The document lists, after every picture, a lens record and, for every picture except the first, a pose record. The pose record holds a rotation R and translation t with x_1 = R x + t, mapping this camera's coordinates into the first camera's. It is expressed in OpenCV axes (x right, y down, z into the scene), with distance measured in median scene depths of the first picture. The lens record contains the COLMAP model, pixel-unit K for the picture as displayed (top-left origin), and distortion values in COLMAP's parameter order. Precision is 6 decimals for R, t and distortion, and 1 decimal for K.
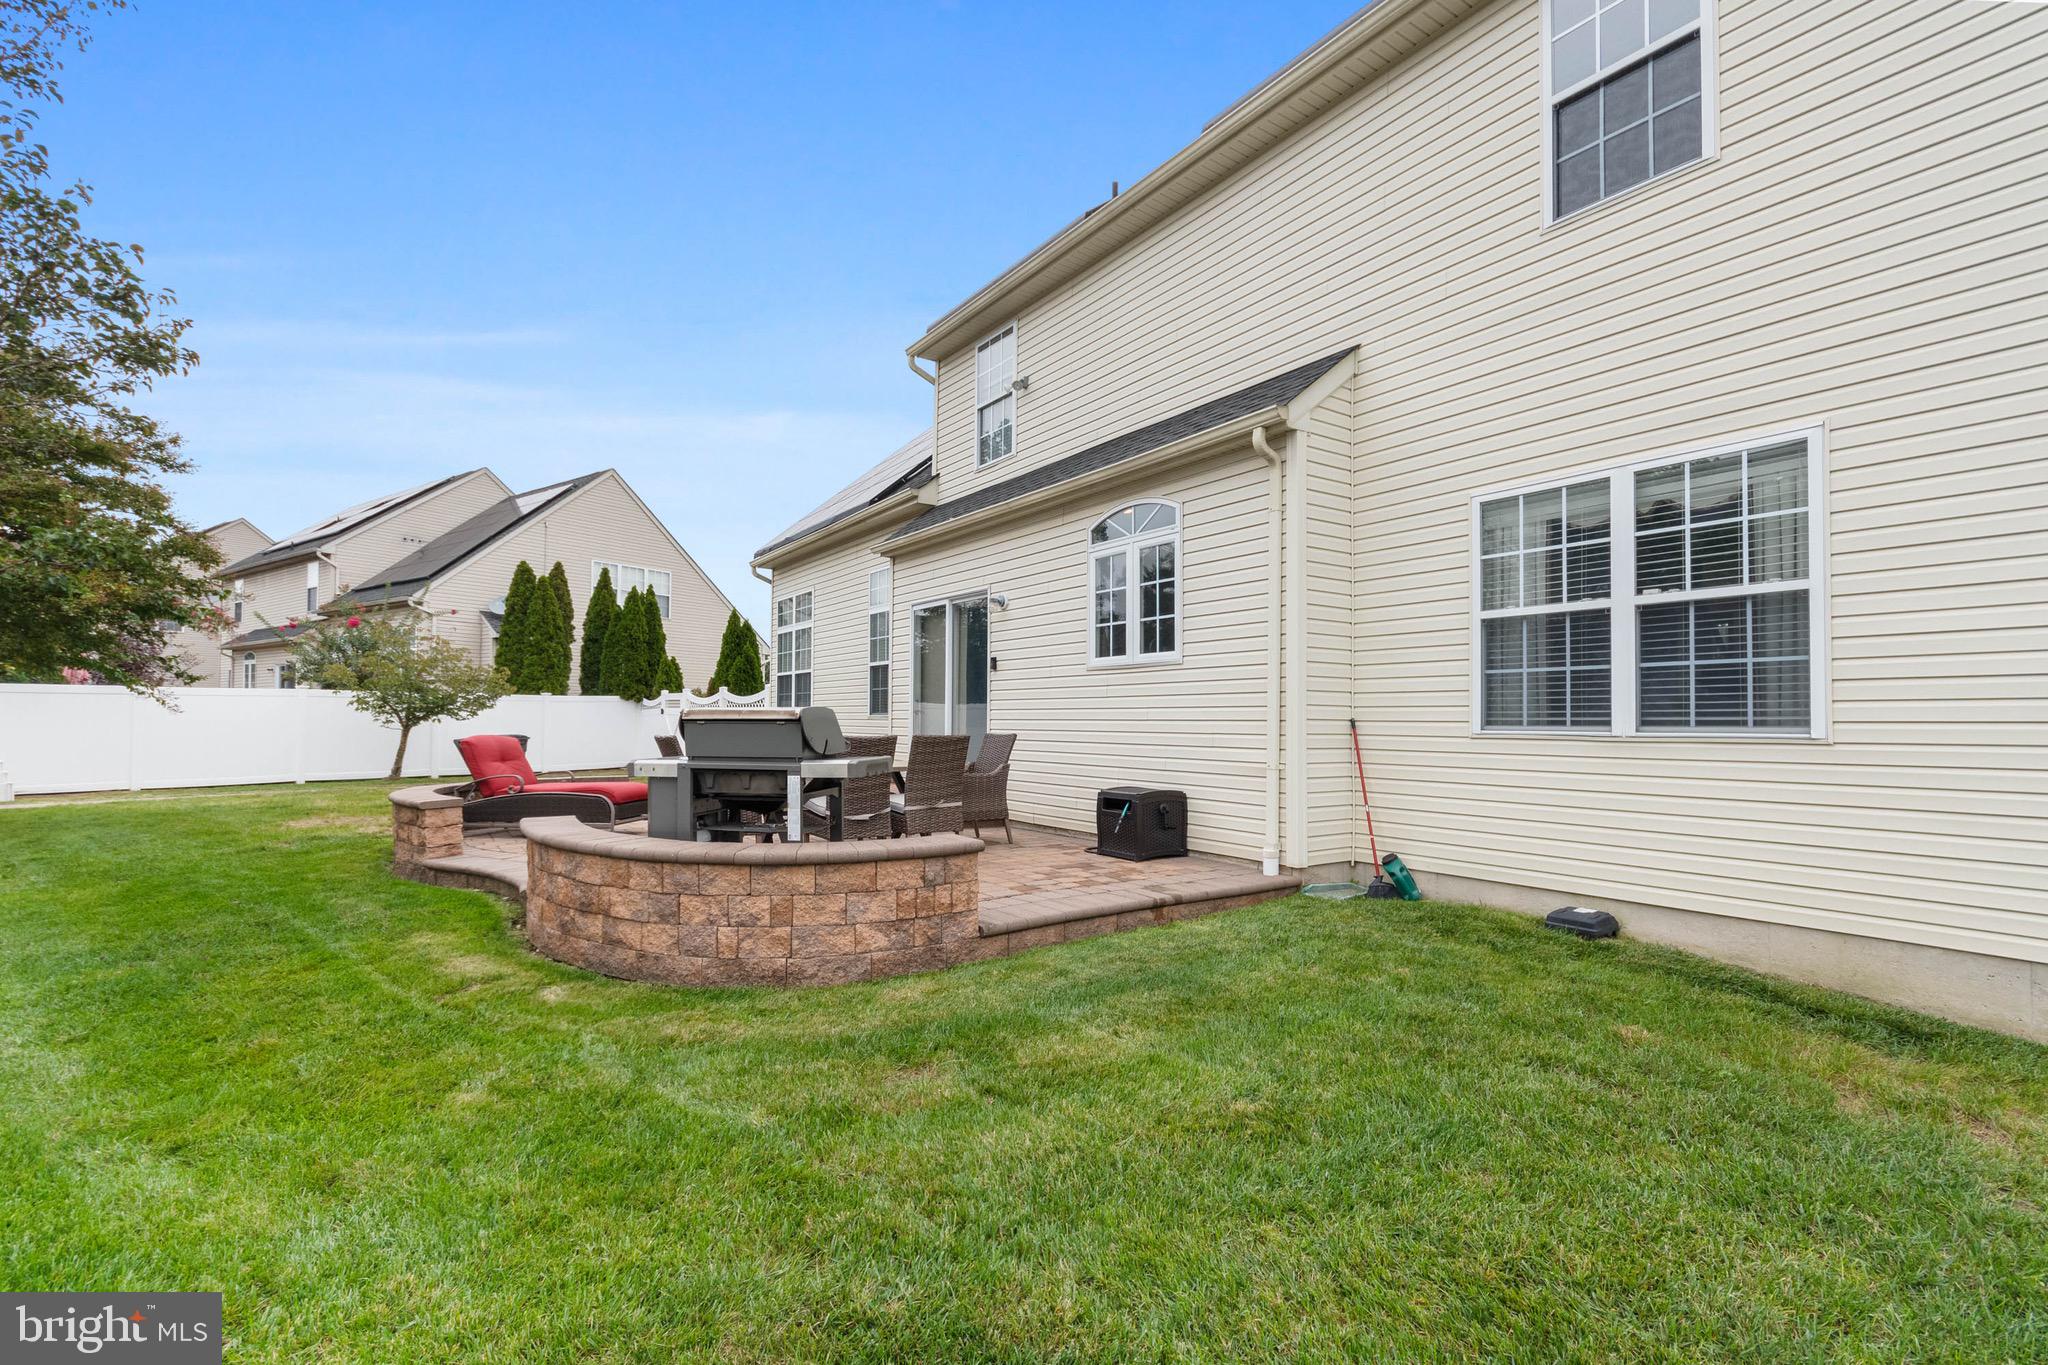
lens RADIAL K [[898.3, 0, 1020.4], [0, 898.3, 700.6], [0, 0, 1]] dist [0.004903, -0.001131]
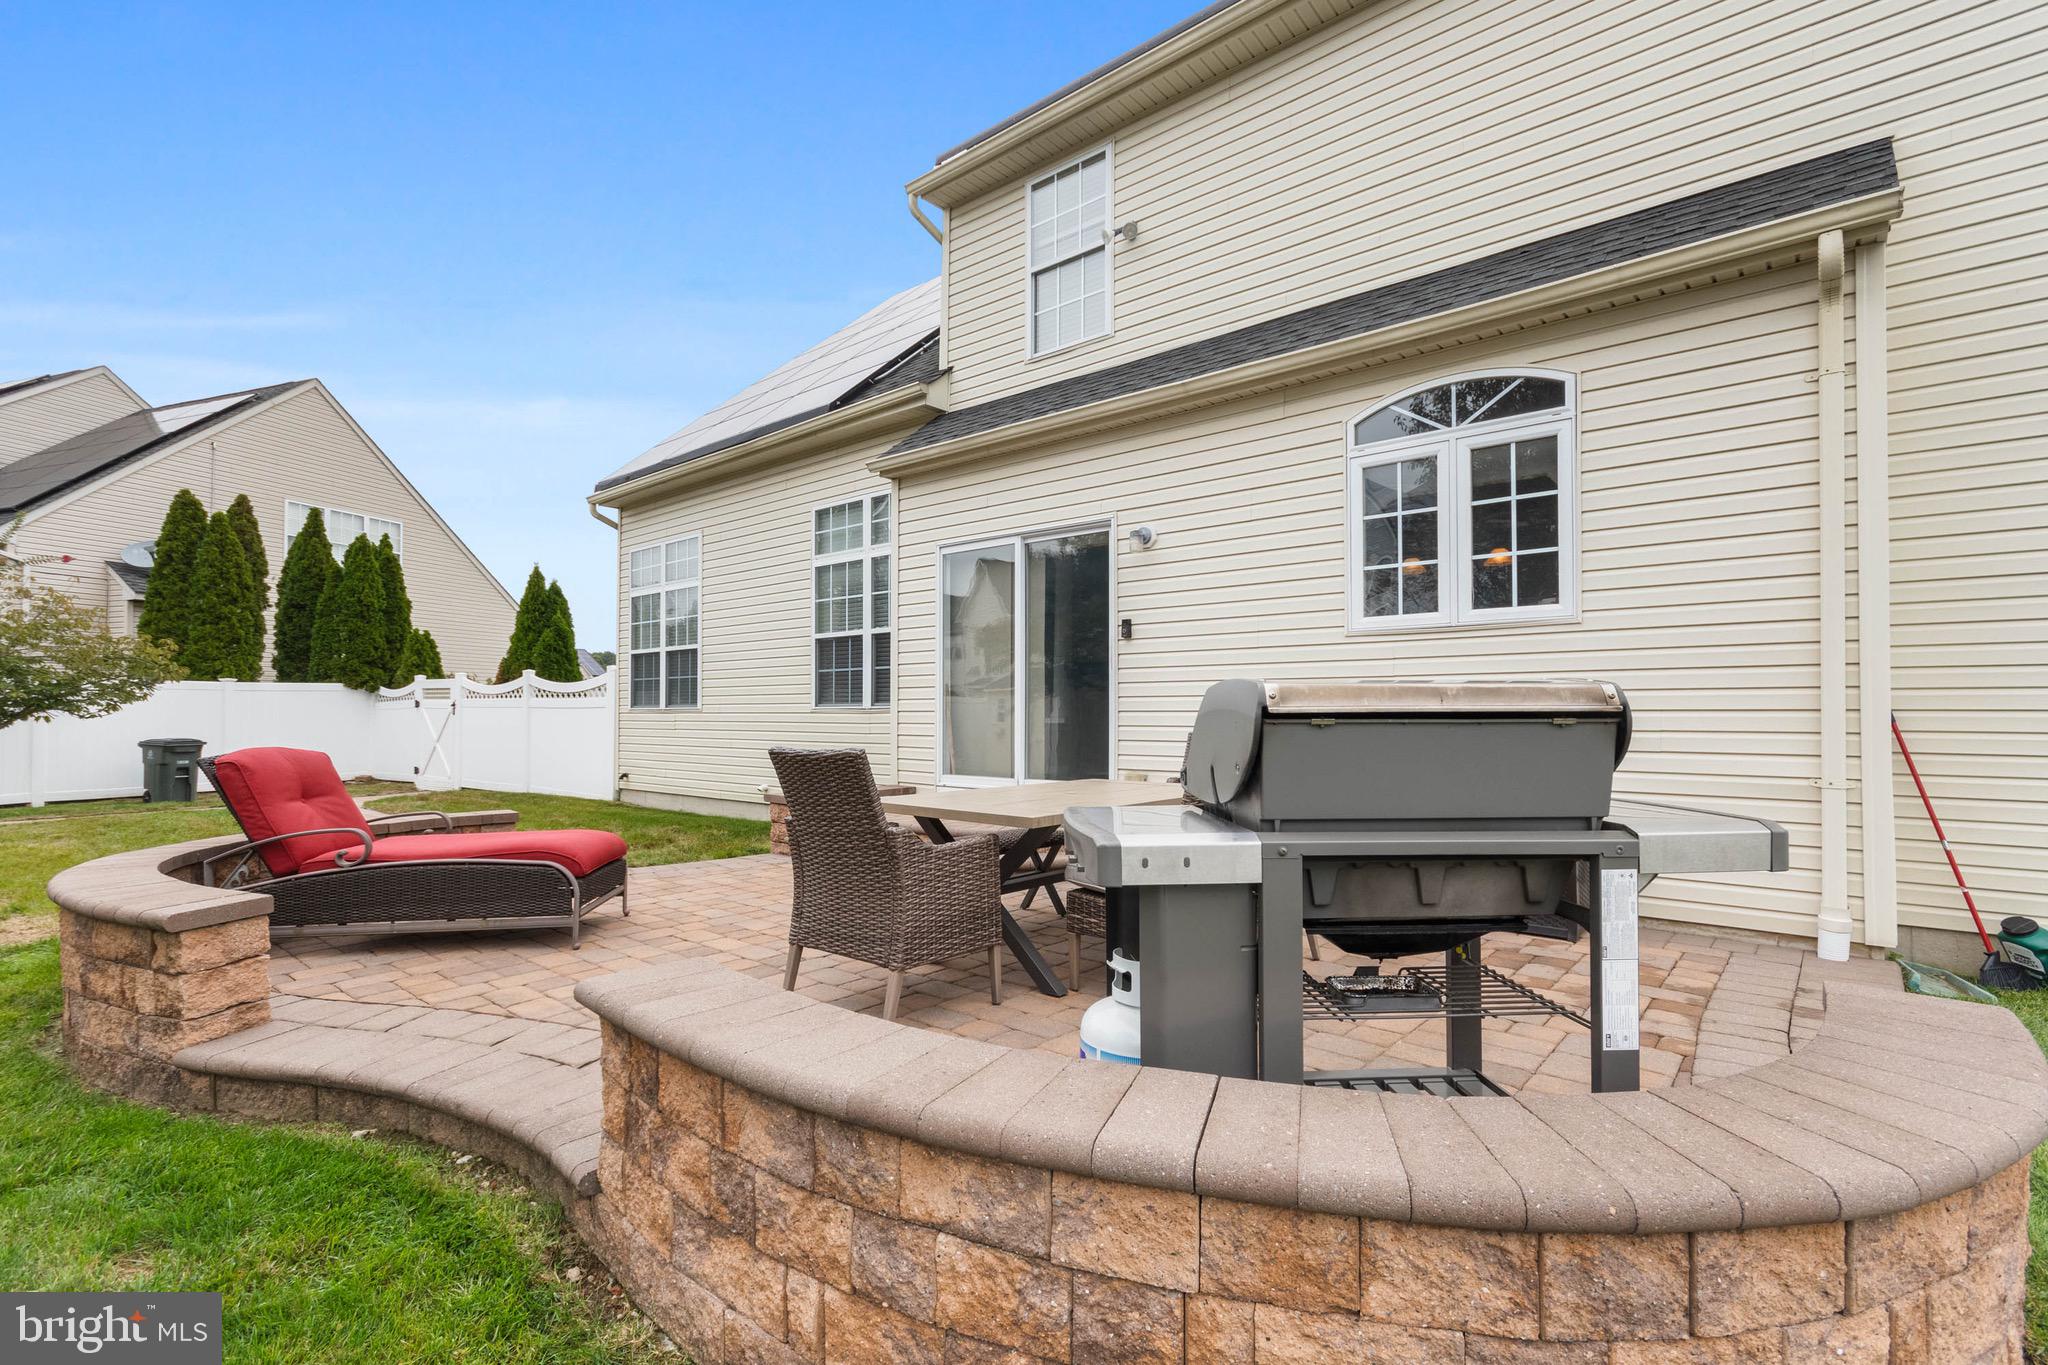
lens RADIAL K [[929.6, 0, 1022.6], [0, 929.6, 696.2], [0, 0, 1]] dist [0.007488, -0.001206]
pose [[0.967255, -0.001419, 0.253802, -0.223334], [0.000338, 0.999991, 0.004305, 0.004886], [-0.253806, -0.004078, 0.967247, 0.272127]]
